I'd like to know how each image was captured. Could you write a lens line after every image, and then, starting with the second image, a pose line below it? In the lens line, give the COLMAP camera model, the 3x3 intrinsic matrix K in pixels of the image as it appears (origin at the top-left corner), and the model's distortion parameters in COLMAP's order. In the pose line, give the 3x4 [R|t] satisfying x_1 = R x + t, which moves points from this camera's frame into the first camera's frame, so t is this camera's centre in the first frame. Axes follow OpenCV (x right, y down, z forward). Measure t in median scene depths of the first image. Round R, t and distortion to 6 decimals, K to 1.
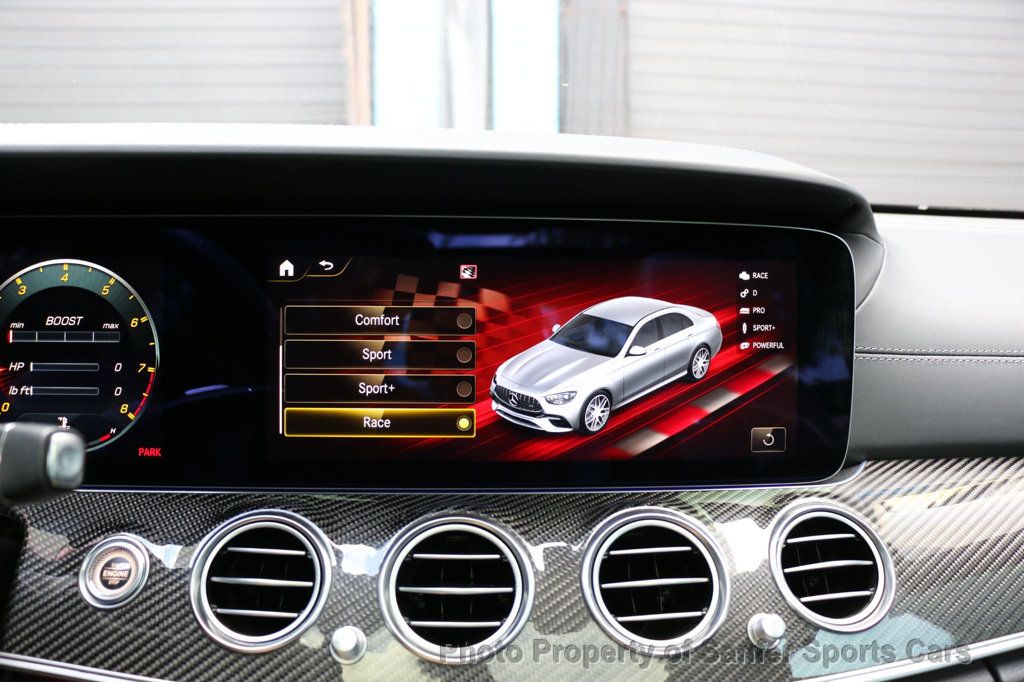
lens RADIAL K [[865.7, 0, 512.0], [0, 865.7, 341.0], [0, 0, 1]] dist [-0.204361, 0.167709]
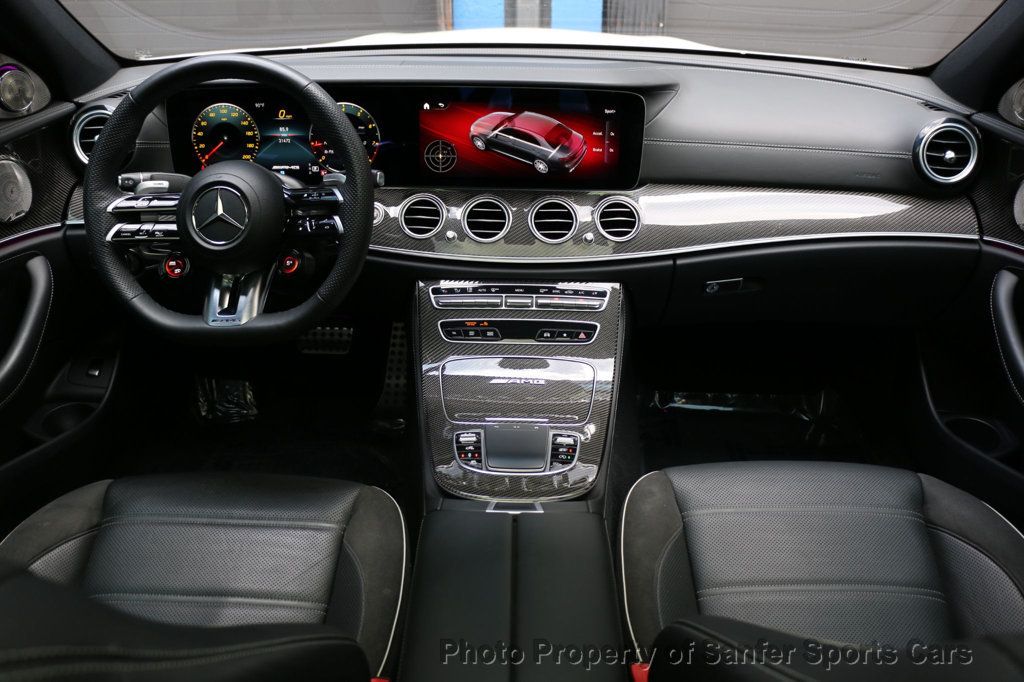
lens RADIAL K [[865.7, 0, 512.0], [0, 865.7, 341.0], [0, 0, 1]] dist [-0.204361, 0.167709]
pose [[0.996205, 0.038969, -0.077831, 0.268972], [-0.010678, 0.942142, 0.335044, -0.319946], [0.086384, -0.332941, 0.938982, -1.931982]]
